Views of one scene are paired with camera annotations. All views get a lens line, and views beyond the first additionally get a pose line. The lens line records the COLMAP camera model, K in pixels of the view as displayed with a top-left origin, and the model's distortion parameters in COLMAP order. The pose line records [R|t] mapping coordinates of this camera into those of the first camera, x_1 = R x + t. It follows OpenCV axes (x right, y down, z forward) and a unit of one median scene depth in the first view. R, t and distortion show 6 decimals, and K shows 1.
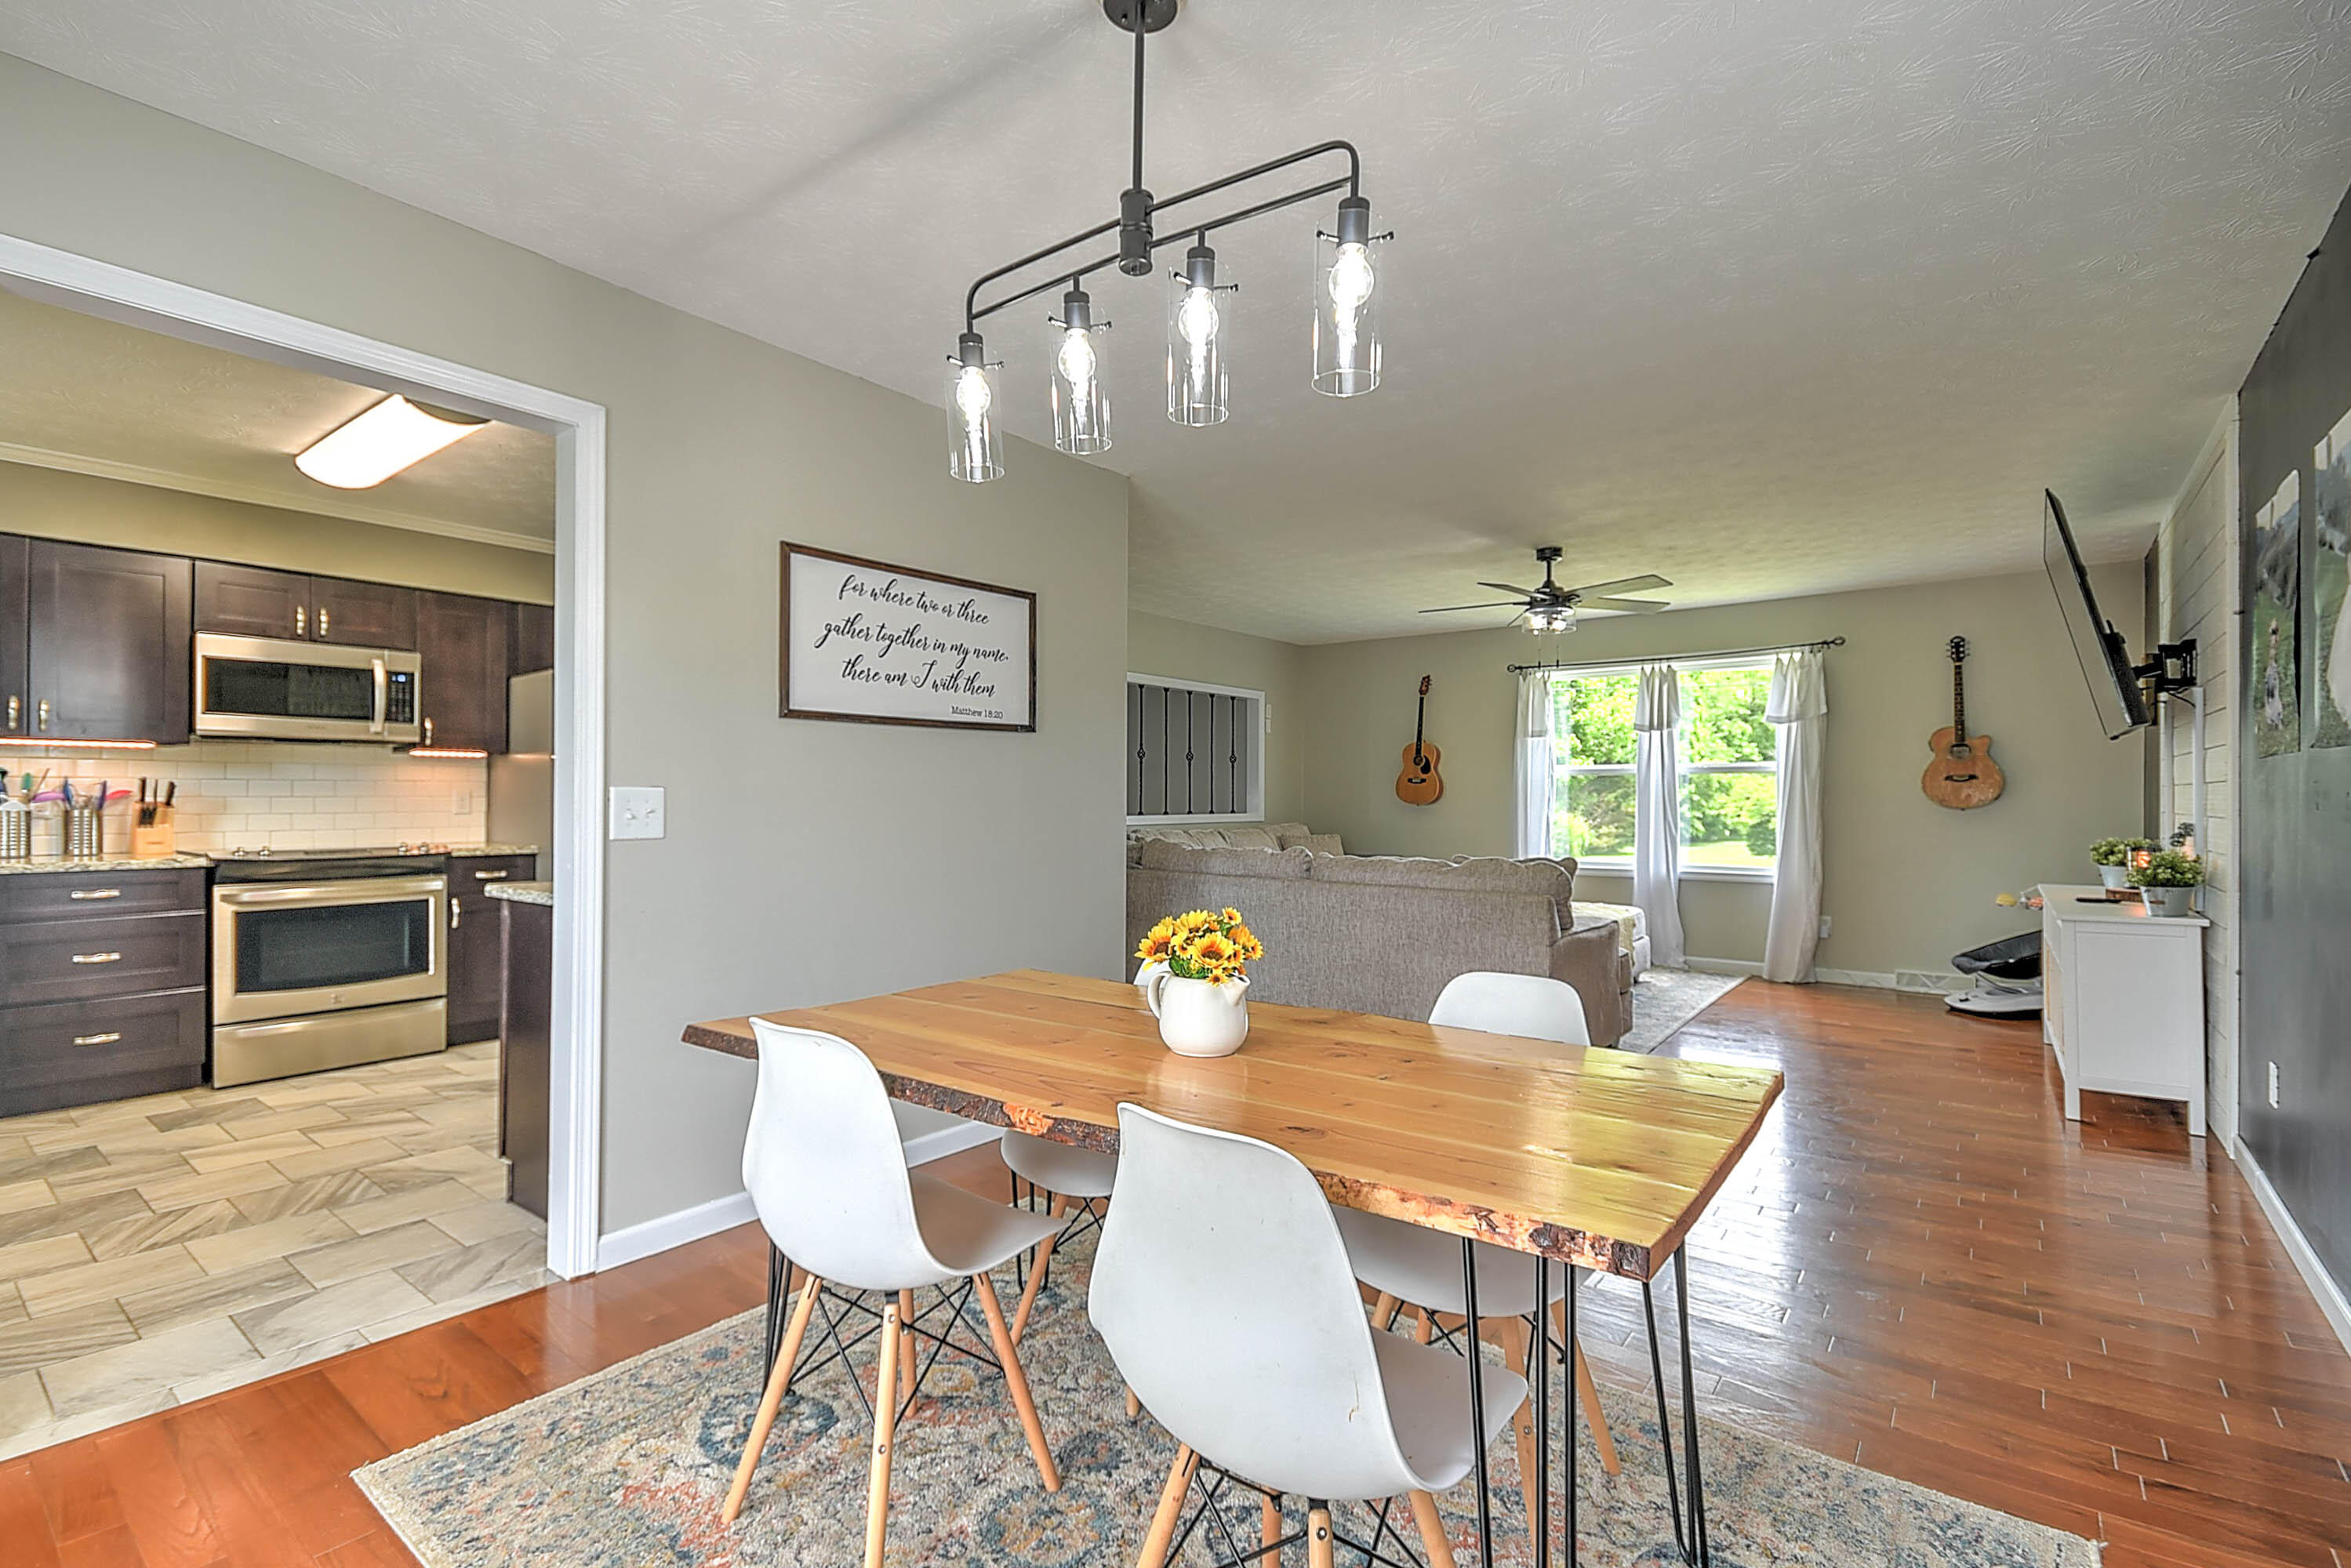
lens RADIAL K [[1058.5, 0, 1182.7], [0, 1058.5, 794.8], [0, 0, 1]] dist [0.017209, 0.000742]
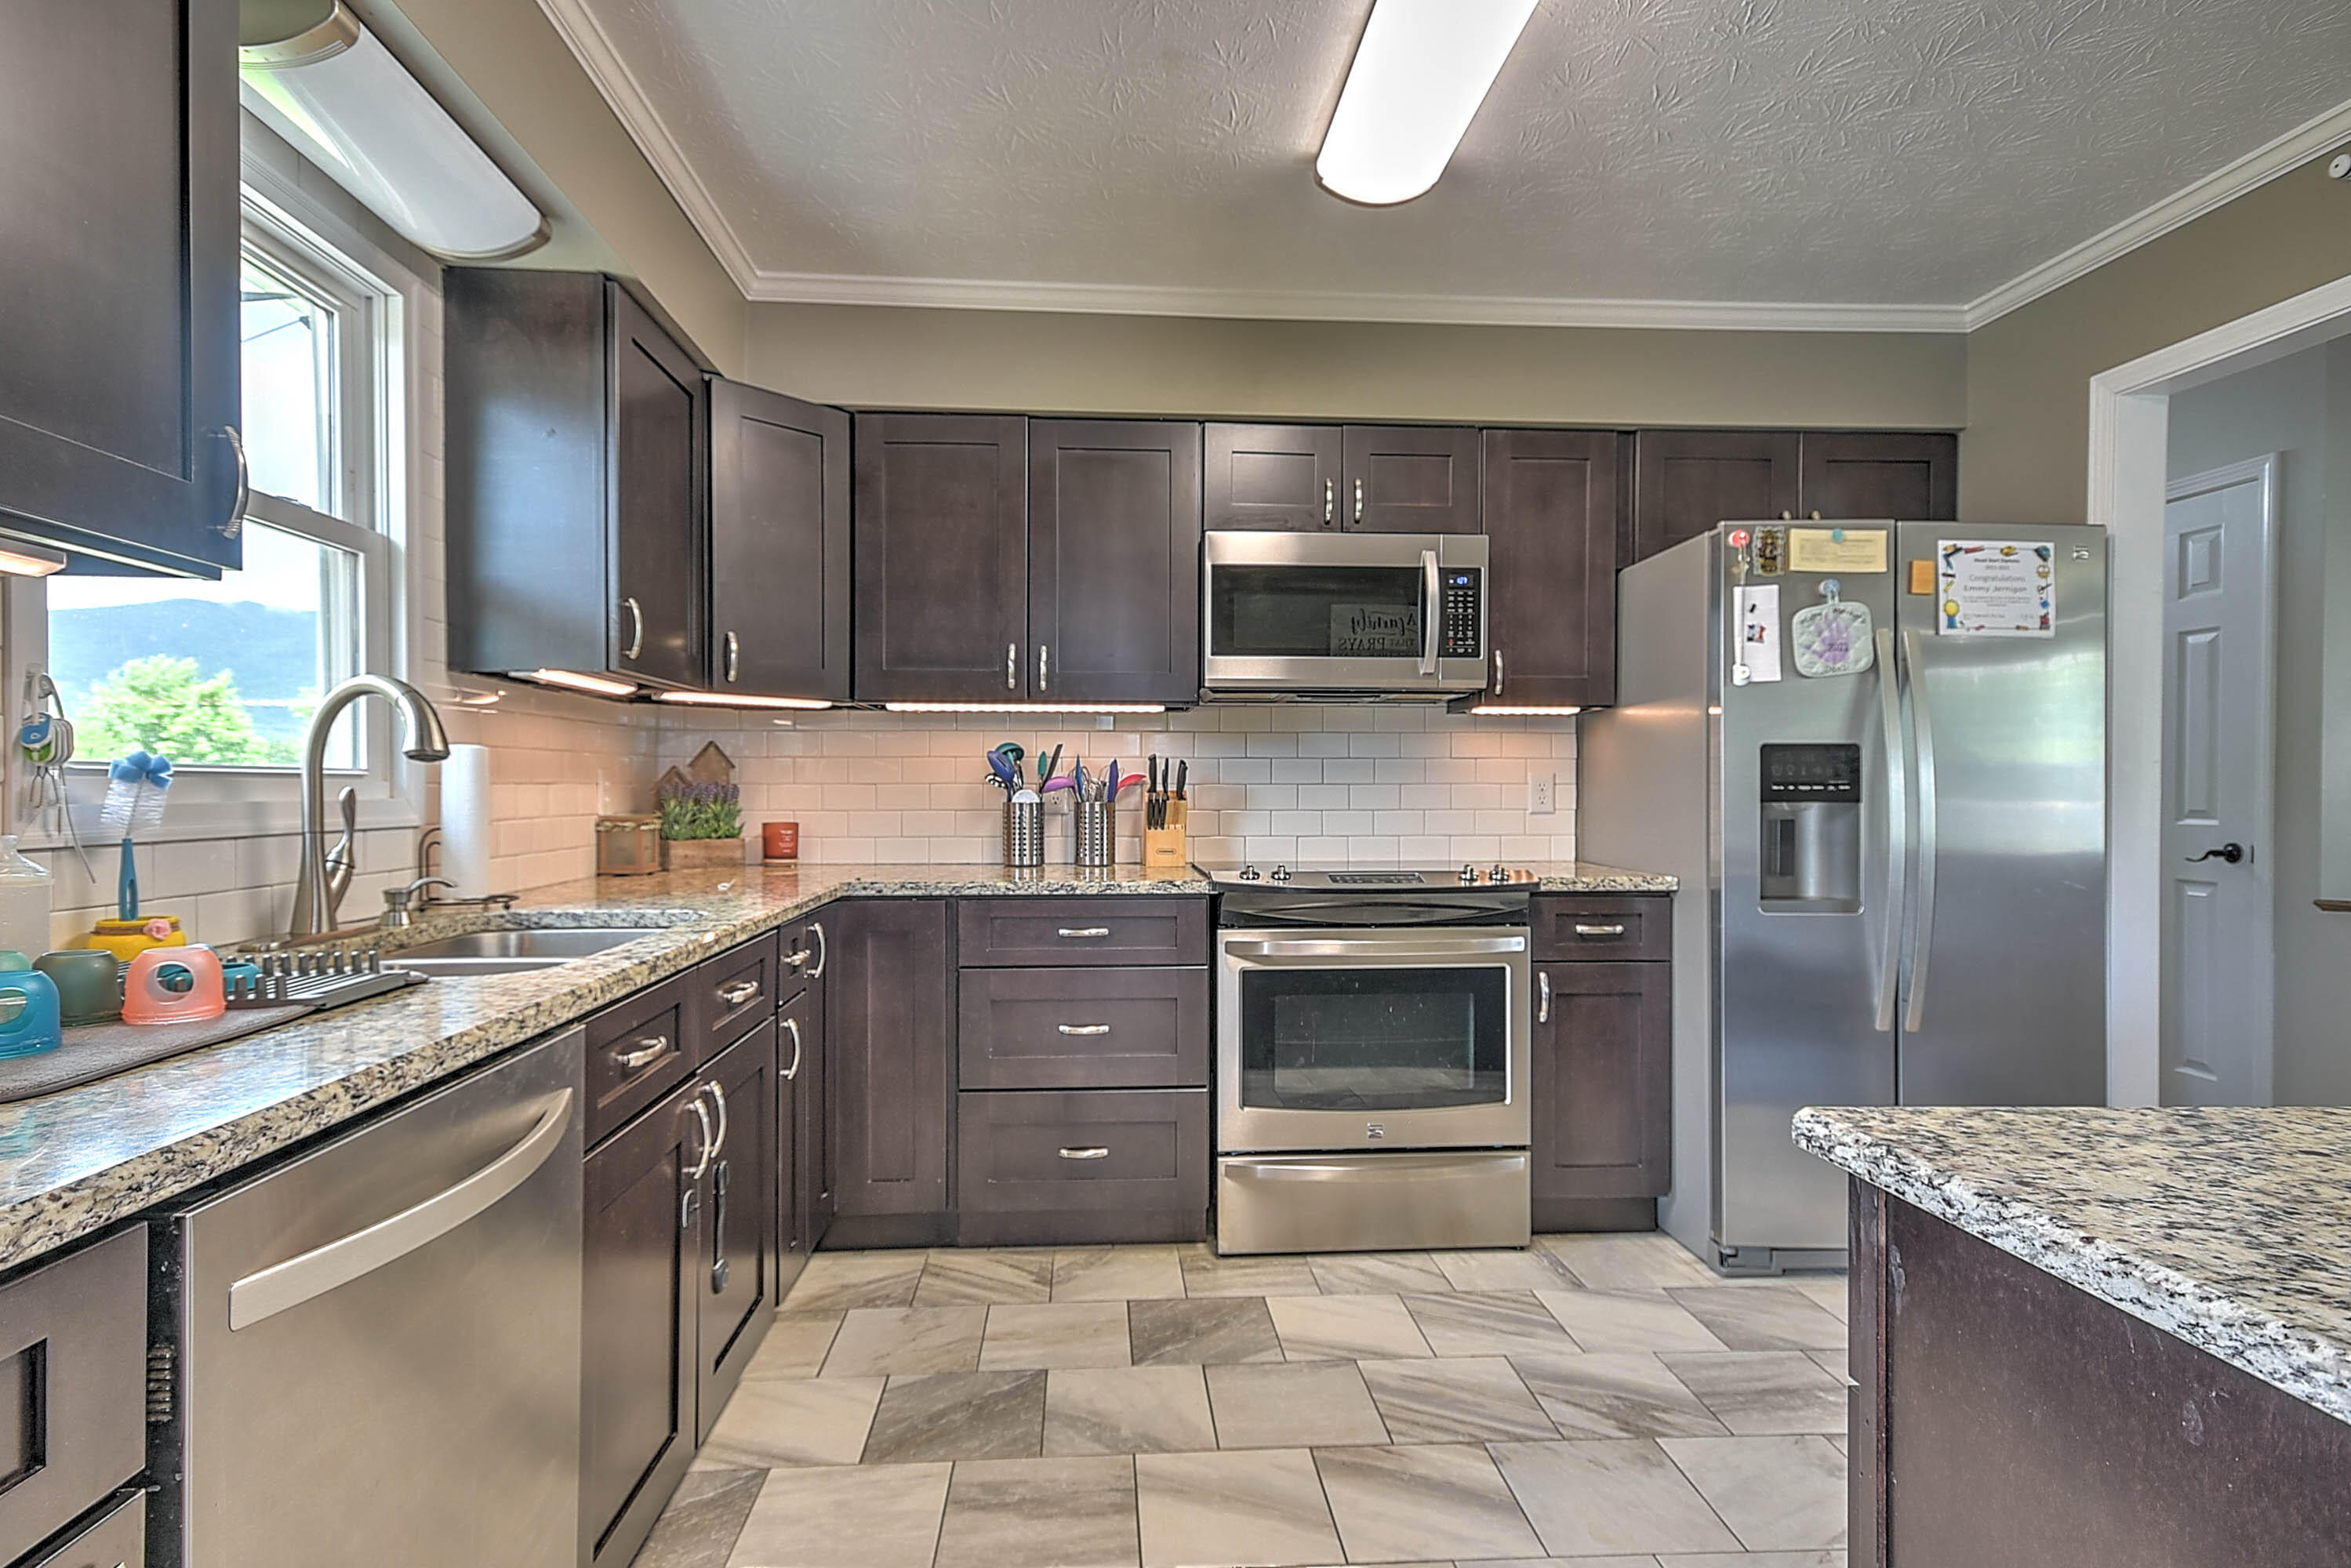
lens RADIAL K [[1228.1, 0, 1165.8], [0, 1228.1, 793.8], [0, 0, 1]] dist [0.001438, 0.000204]
pose [[0.657487, 0.001258, -0.753465, -0.358879], [0.001733, 0.999993, 0.003182, 0.005611], [0.753464, -0.003398, 0.657480, 0.472859]]
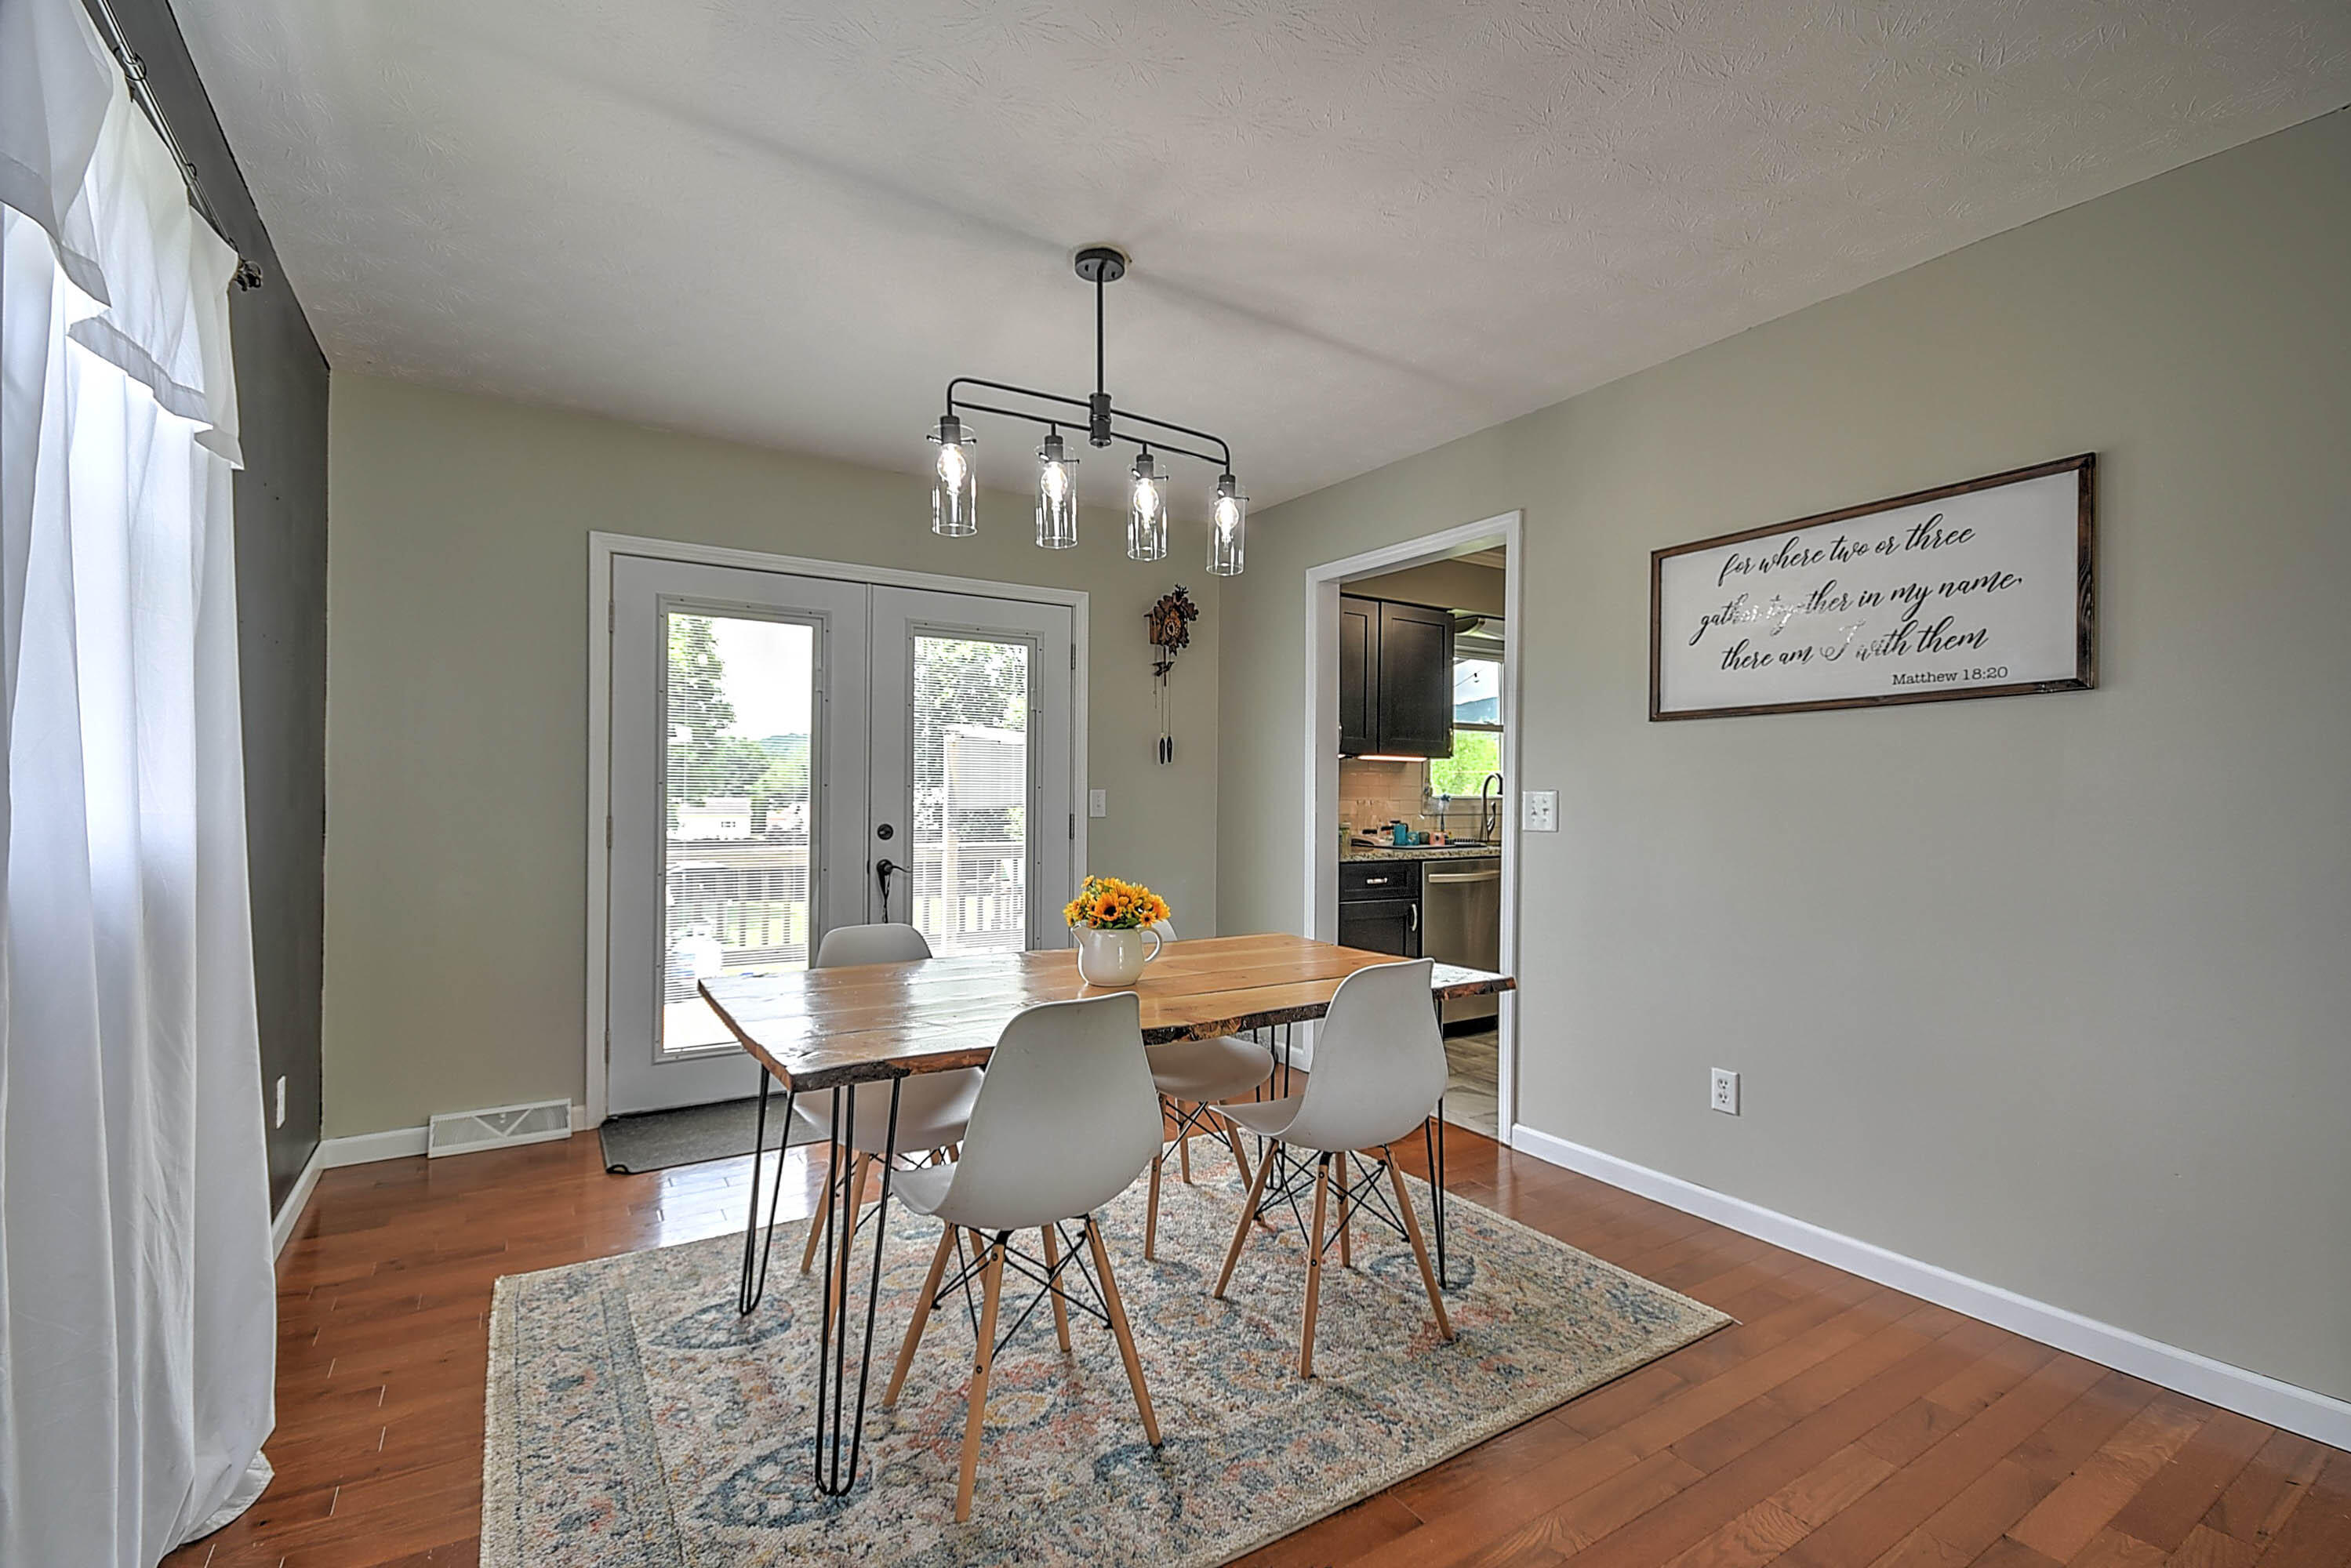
lens RADIAL K [[1028.3, 0, 1172.2], [0, 1028.3, 785.4], [0, 0, 1]] dist [0.014554, -0.010042]
pose [[-0.350639, -0.015587, -0.936381, 0.488464], [-0.003398, 0.999876, -0.015372, 0.004523], [0.936505, -0.002208, -0.350648, 0.611361]]
